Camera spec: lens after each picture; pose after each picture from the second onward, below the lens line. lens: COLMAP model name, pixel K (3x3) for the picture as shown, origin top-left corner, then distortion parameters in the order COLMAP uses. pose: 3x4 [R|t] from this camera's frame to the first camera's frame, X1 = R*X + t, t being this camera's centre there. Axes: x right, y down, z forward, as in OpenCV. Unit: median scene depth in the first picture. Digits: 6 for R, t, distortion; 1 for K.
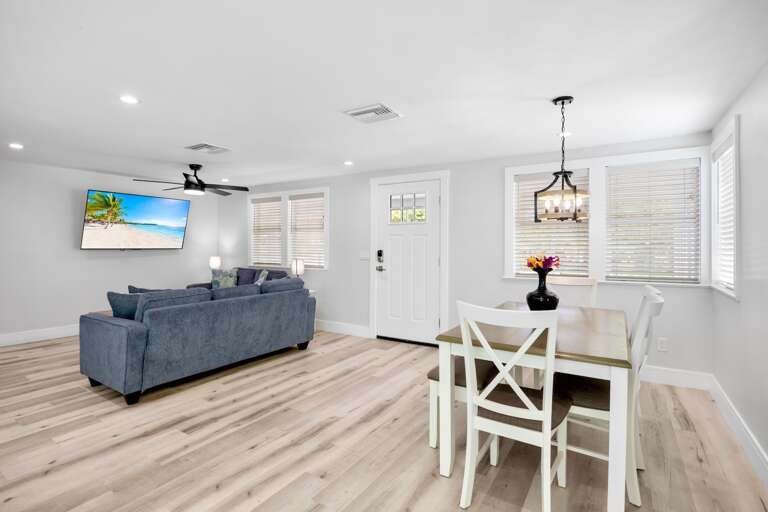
lens RADIAL K [[378.6, 0, 398.7], [0, 378.6, 250.0], [0, 0, 1]] dist [-0.015172, -0.000280]
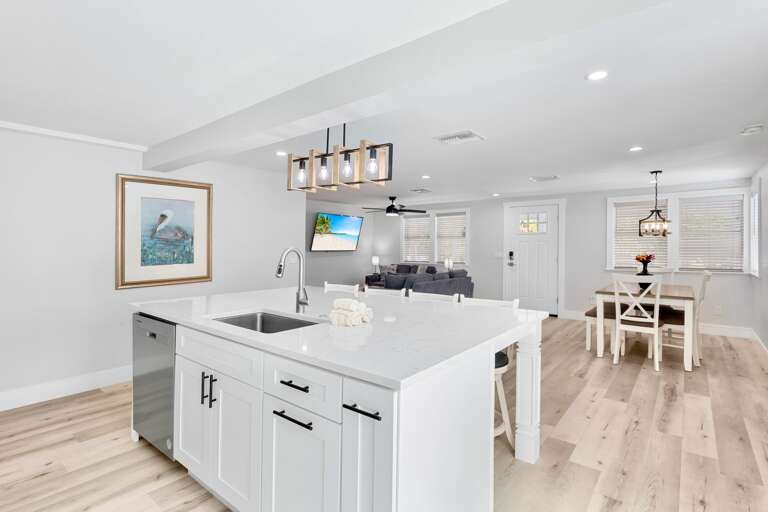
lens RADIAL K [[384.4, 0, 396.1], [0, 384.4, 252.8], [0, 0, 1]] dist [-0.000180, 0.000397]
pose [[0.993011, -0.000692, -0.118019, -0.436212], [0.000972, 0.999997, 0.002317, 0.000930], [0.118017, -0.002415, 0.993009, -0.737169]]
